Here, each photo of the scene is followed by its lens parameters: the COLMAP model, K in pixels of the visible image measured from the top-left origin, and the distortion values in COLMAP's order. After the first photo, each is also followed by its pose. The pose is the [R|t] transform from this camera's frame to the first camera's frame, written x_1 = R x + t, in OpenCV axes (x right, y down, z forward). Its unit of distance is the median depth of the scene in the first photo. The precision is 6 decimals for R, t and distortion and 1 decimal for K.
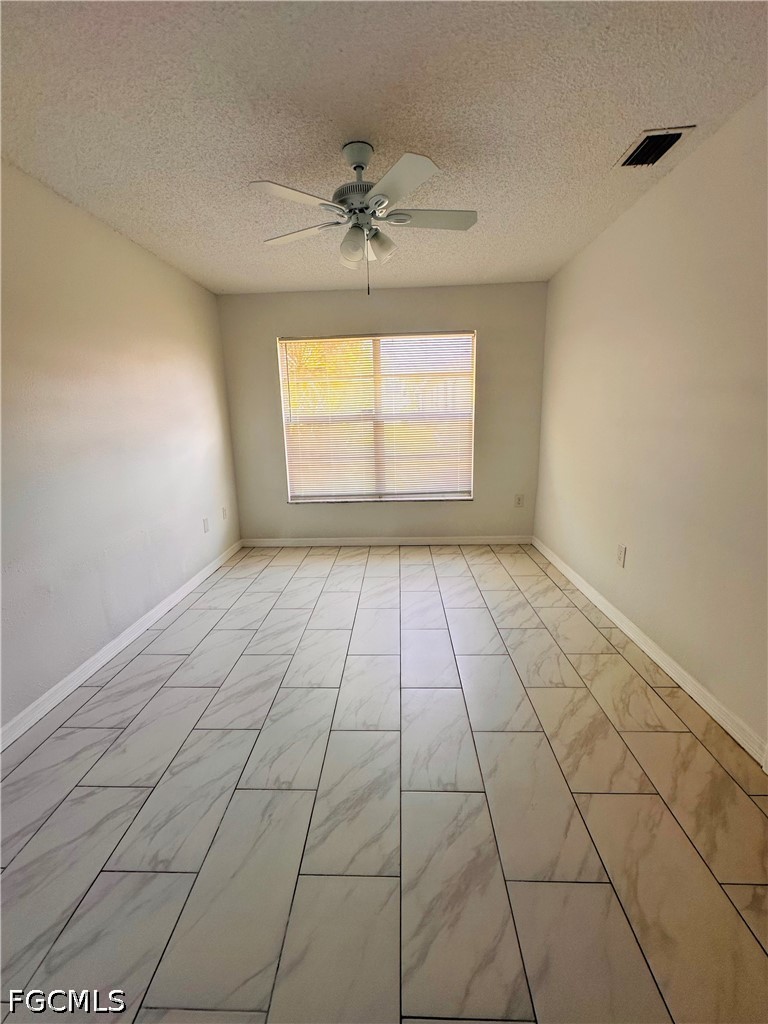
lens RADIAL K [[440.5, 0, 381.4], [0, 440.5, 507.8], [0, 0, 1]] dist [0.001183, 0.001184]
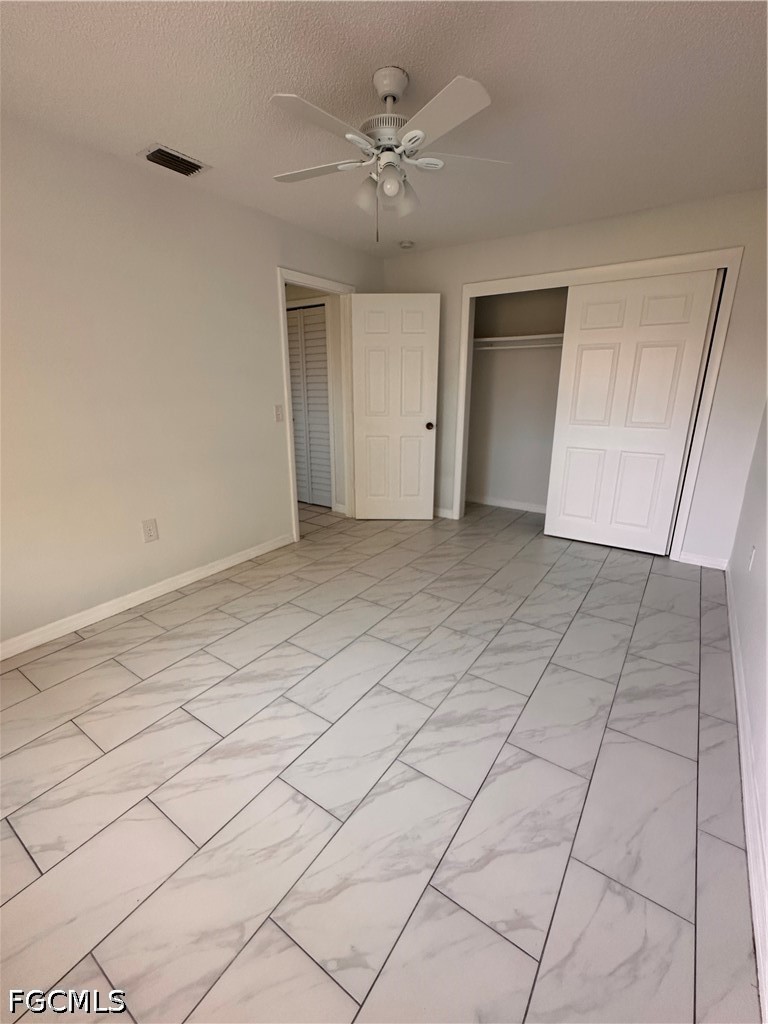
lens RADIAL K [[440.5, 0, 378.9], [0, 440.5, 517.5], [0, 0, 1]] dist [0.001183, 0.001184]
pose [[-0.838965, -0.136092, 0.526893, -0.517151], [0.139975, 0.881678, 0.450611, -0.366764], [-0.525875, 0.451799, -0.720648, 1.747943]]
